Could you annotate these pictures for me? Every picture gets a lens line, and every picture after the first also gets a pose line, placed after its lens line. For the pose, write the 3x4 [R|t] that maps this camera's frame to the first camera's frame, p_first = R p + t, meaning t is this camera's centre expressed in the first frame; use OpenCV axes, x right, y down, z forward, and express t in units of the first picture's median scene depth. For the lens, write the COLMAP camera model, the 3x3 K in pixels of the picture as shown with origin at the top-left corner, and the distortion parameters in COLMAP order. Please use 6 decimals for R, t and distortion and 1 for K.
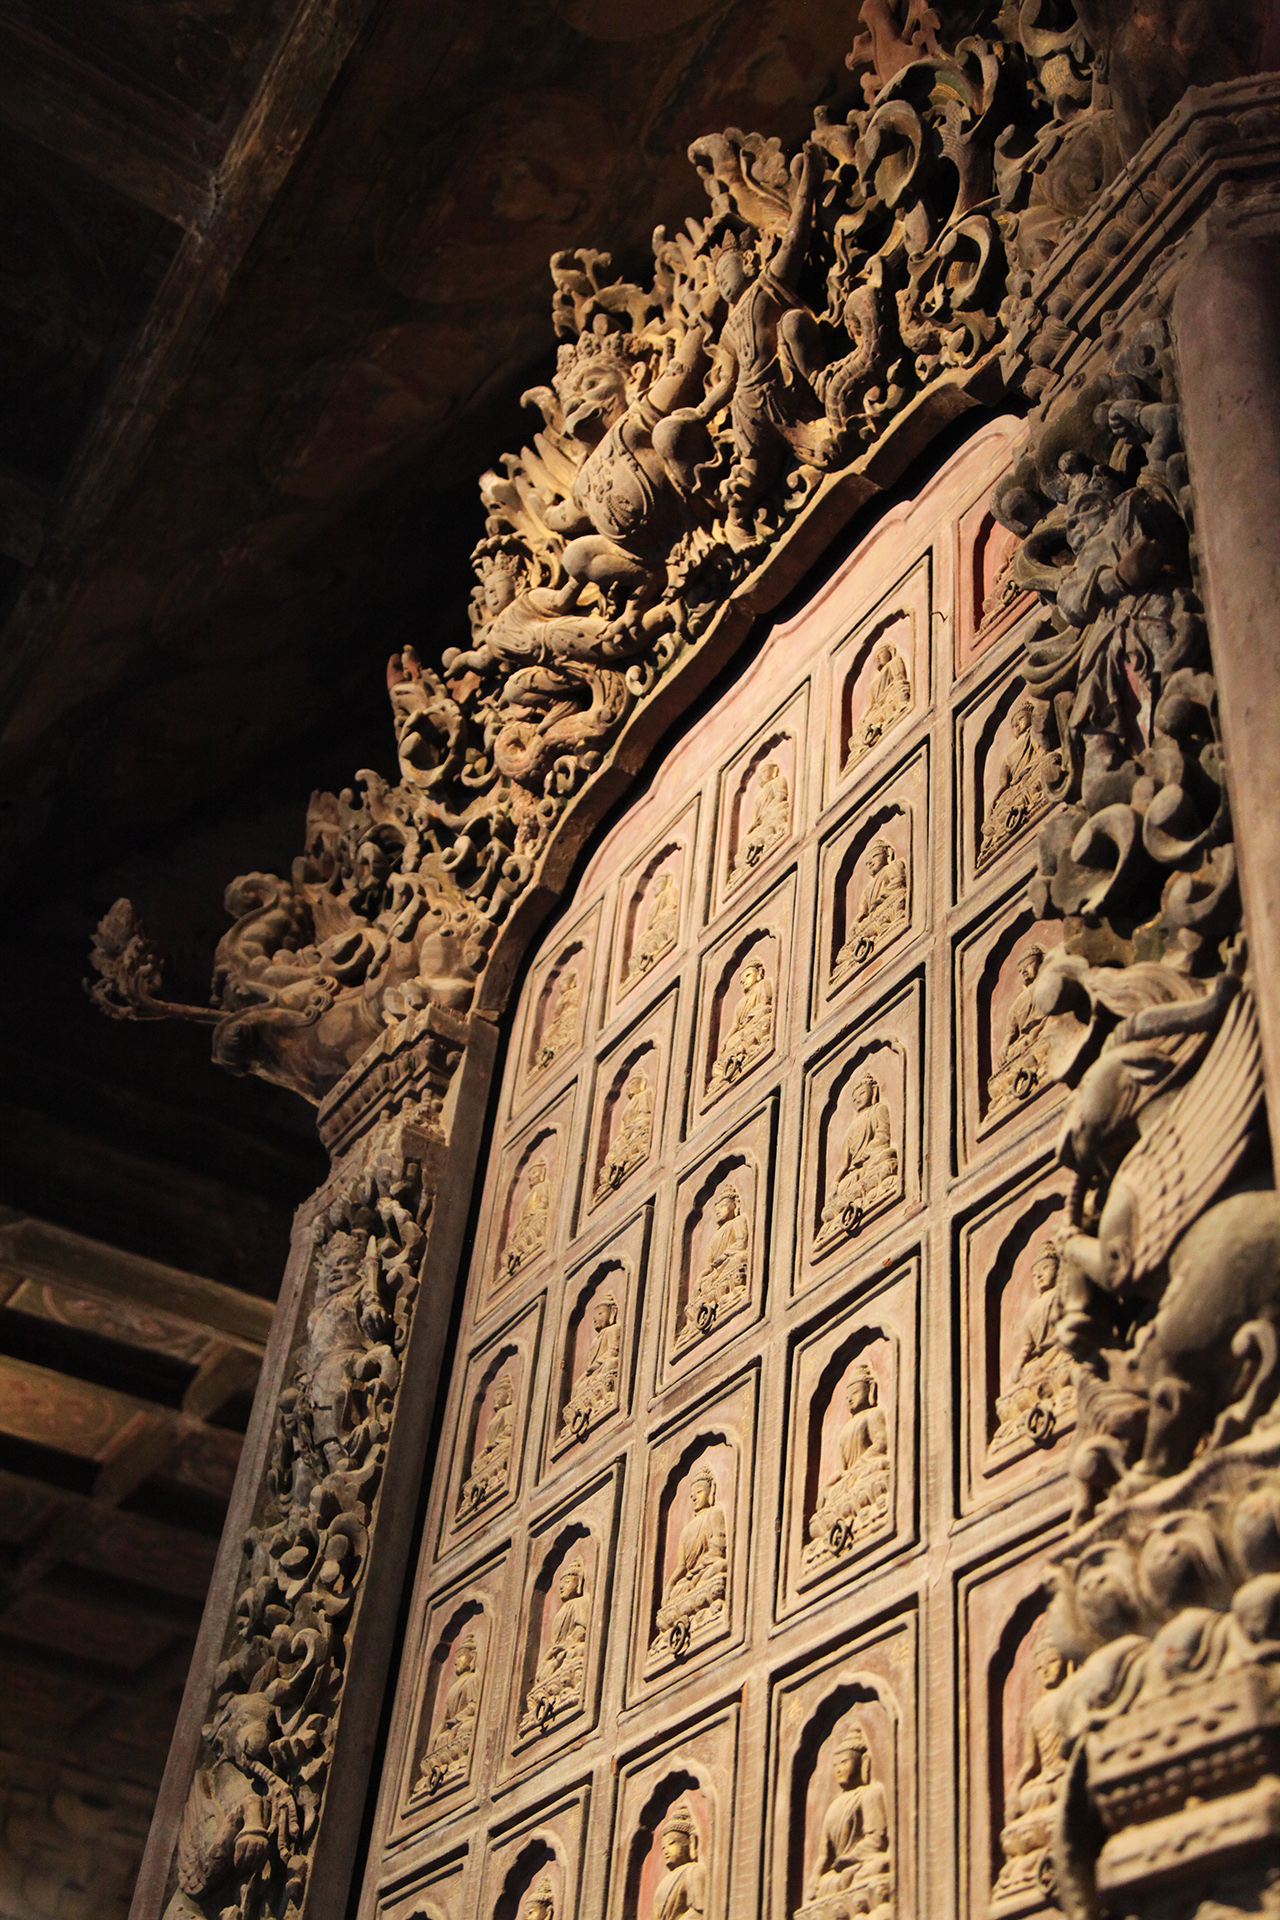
lens RADIAL K [[2172.8, 0, 640.0], [0, 2172.8, 960.0], [0, 0, 1]] dist [0.091079, -0.010050]
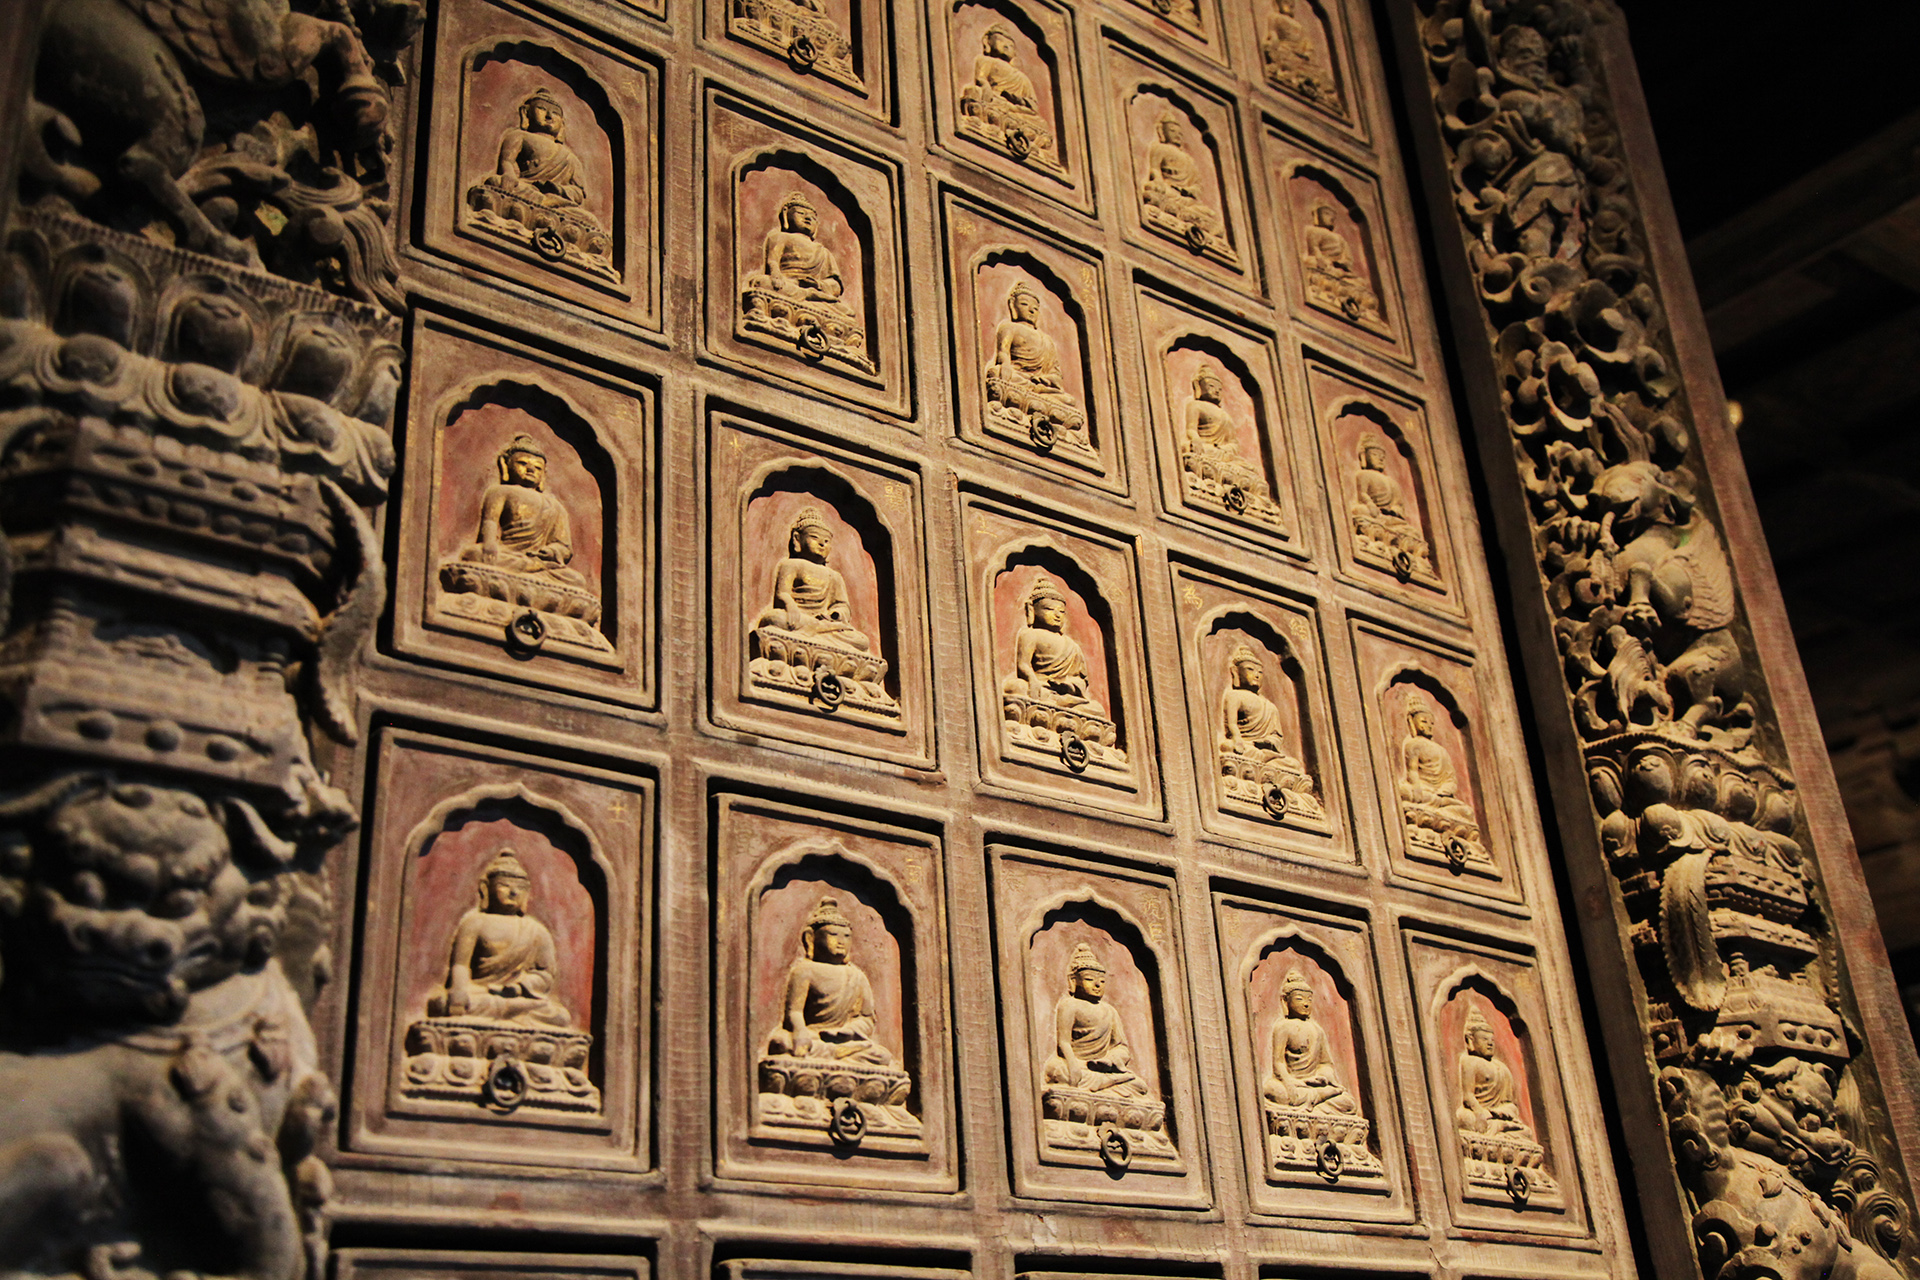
lens RADIAL K [[1924.7, 0, 960.0], [0, 1924.7, 640.0], [0, 0, 1]] dist [-0.004942, 0.105028]
pose [[-0.114868, 0.356032, 0.927387, -0.870379], [-0.607786, 0.713248, -0.349104, 0.808861], [-0.785749, -0.603754, 0.134462, 0.973327]]
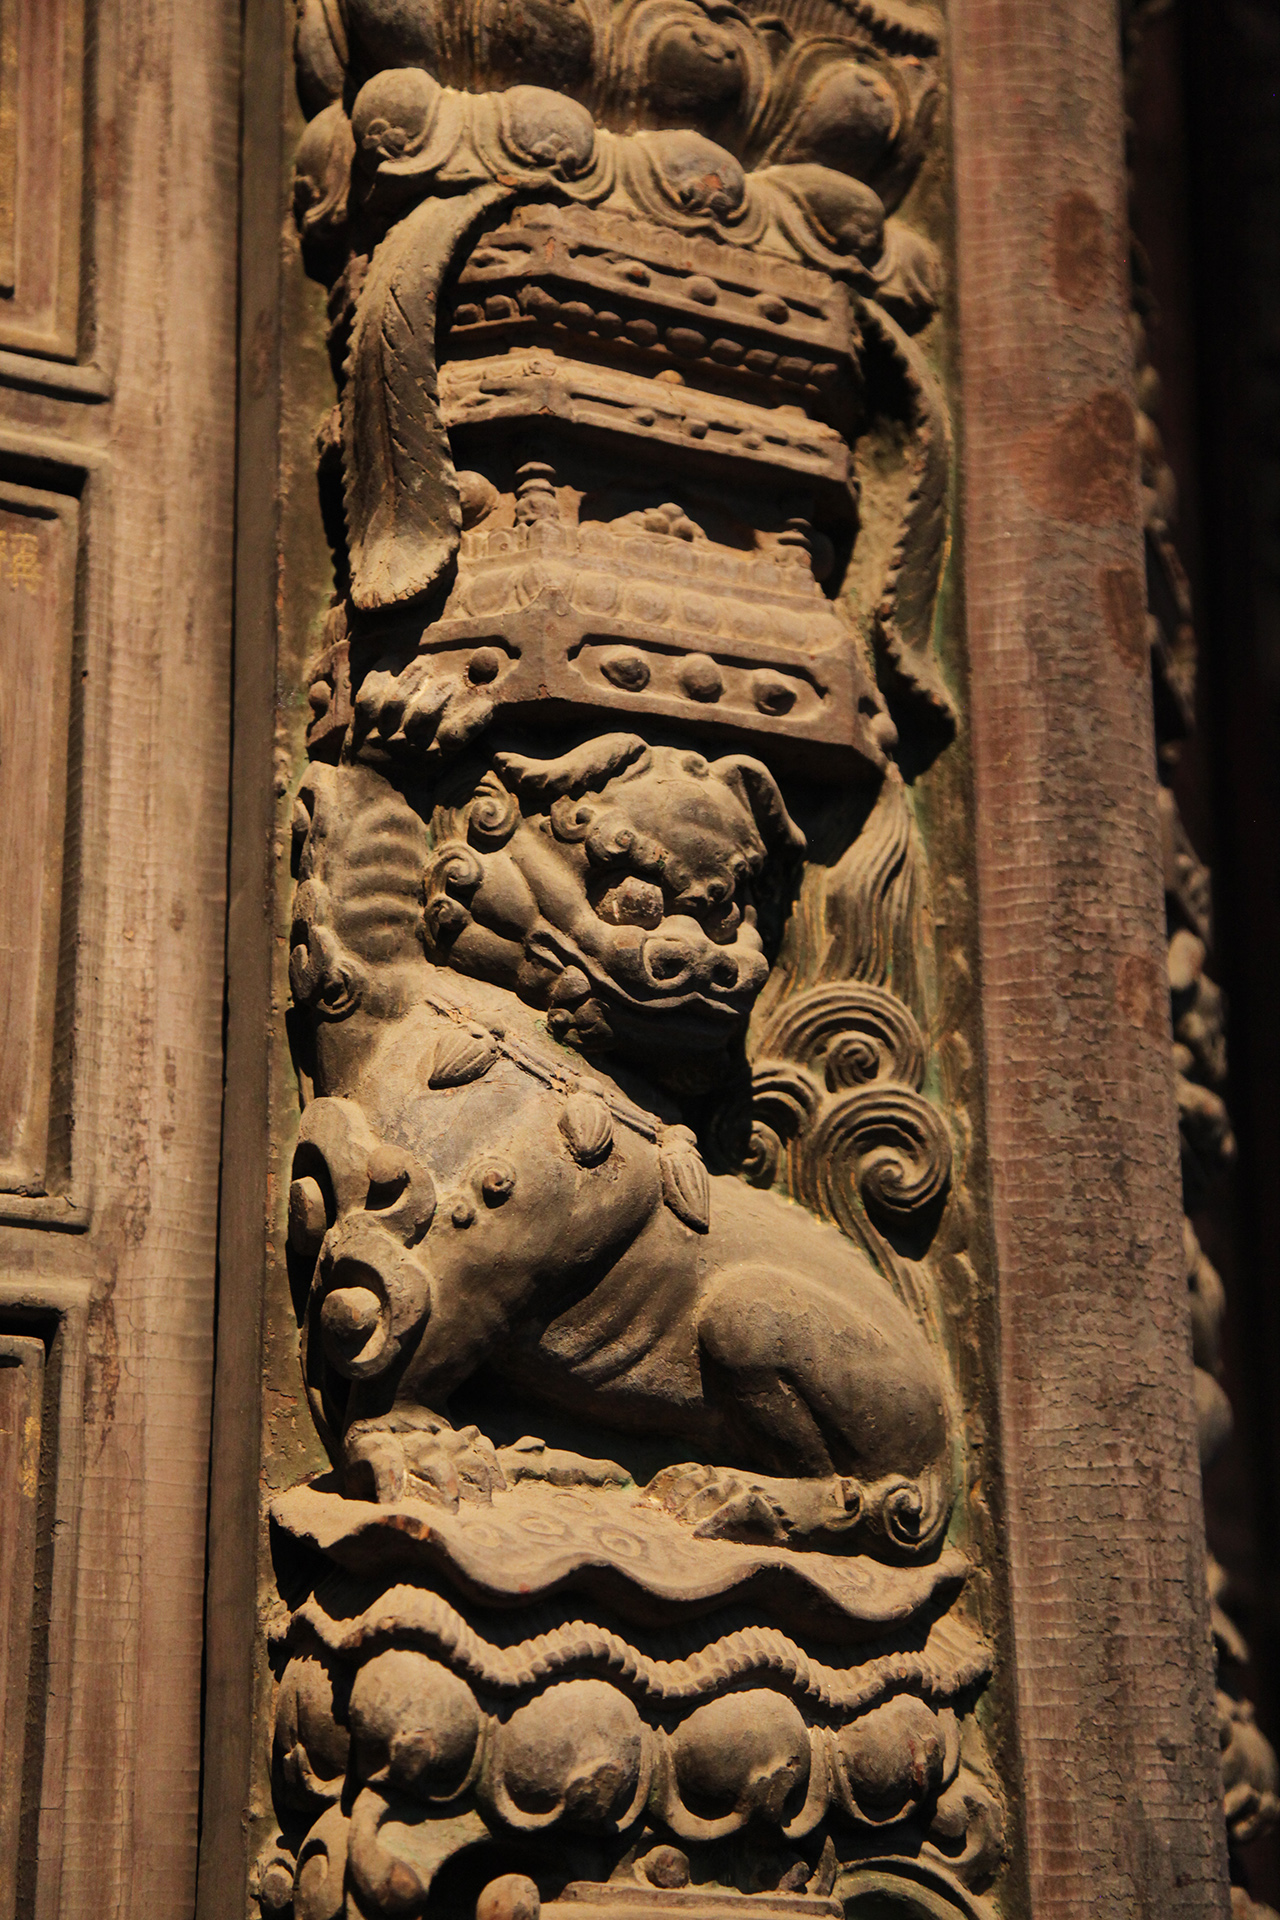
lens RADIAL K [[3156.5, 0, 640.0], [0, 3156.5, 960.0], [0, 0, 1]] dist [0.200257, -0.034464]
pose [[0.055222, 0.170685, 0.983777, -0.481382], [-0.640096, 0.762234, -0.096317, 0.418016], [-0.766308, -0.624393, 0.151347, 0.488829]]
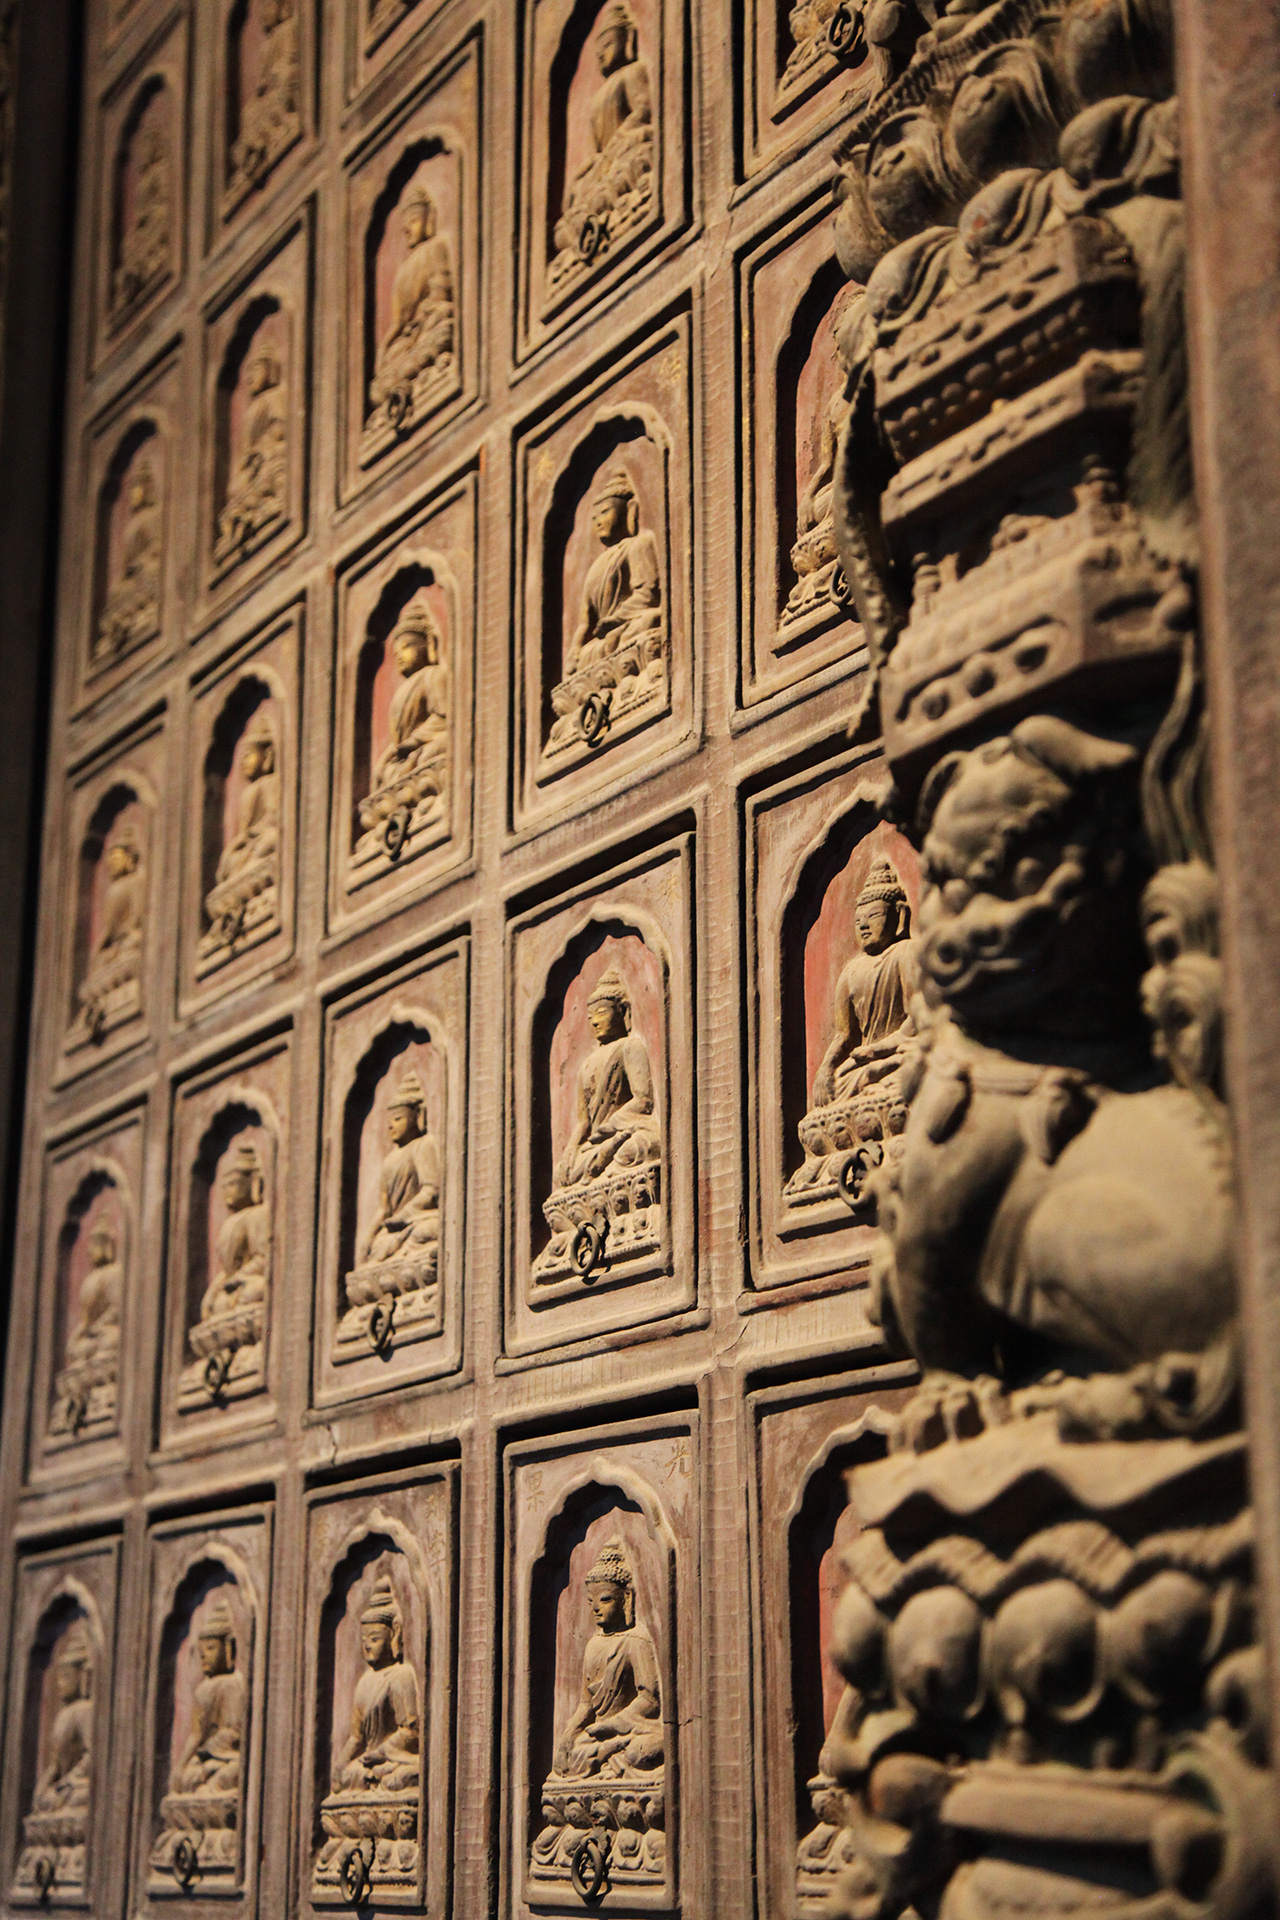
lens RADIAL K [[2829.0, 0, 640.0], [0, 2829.0, 960.0], [0, 0, 1]] dist [0.158789, -0.034081]
pose [[0.995253, -0.077038, 0.059473, 0.031479], [0.046278, 0.912187, 0.407152, 0.094349], [-0.085617, -0.402467, 0.911422, 0.004190]]
